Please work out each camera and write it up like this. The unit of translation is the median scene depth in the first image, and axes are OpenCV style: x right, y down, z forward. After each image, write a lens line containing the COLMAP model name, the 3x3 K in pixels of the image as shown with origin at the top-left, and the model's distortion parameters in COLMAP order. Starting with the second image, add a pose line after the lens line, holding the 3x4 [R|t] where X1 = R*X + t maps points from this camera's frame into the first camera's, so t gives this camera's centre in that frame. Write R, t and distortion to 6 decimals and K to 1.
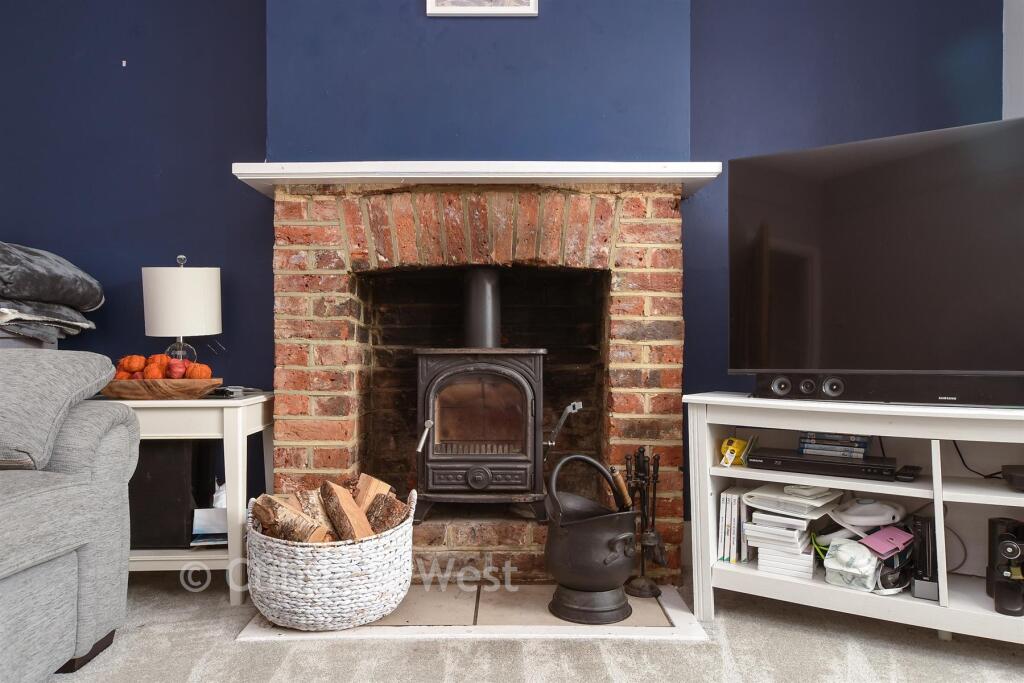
lens RADIAL K [[724.3, 0, 512.0], [0, 724.3, 341.5], [0, 0, 1]] dist [0.009206, 0.002314]
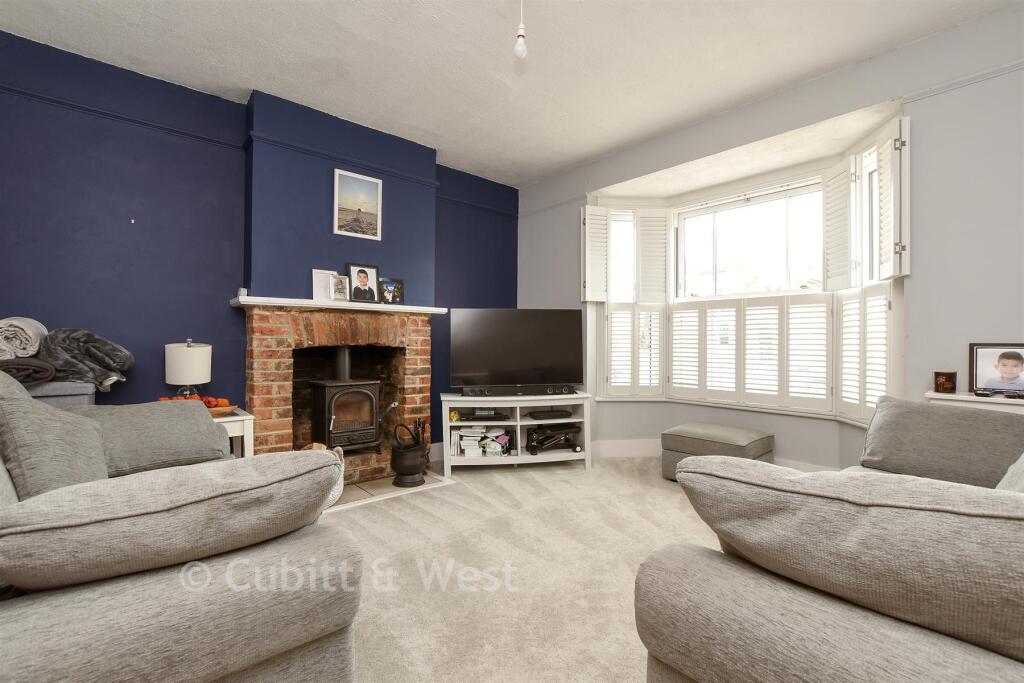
lens RADIAL K [[448.8, 0, 511.6], [0, 448.8, 340.2], [0, 0, 1]] dist [-0.018640, 0.001240]
pose [[0.752345, 0.007949, 0.658722, -0.603358], [-0.011817, 0.999929, 0.001430, -0.130501], [-0.658664, -0.008860, 0.752385, -0.392995]]
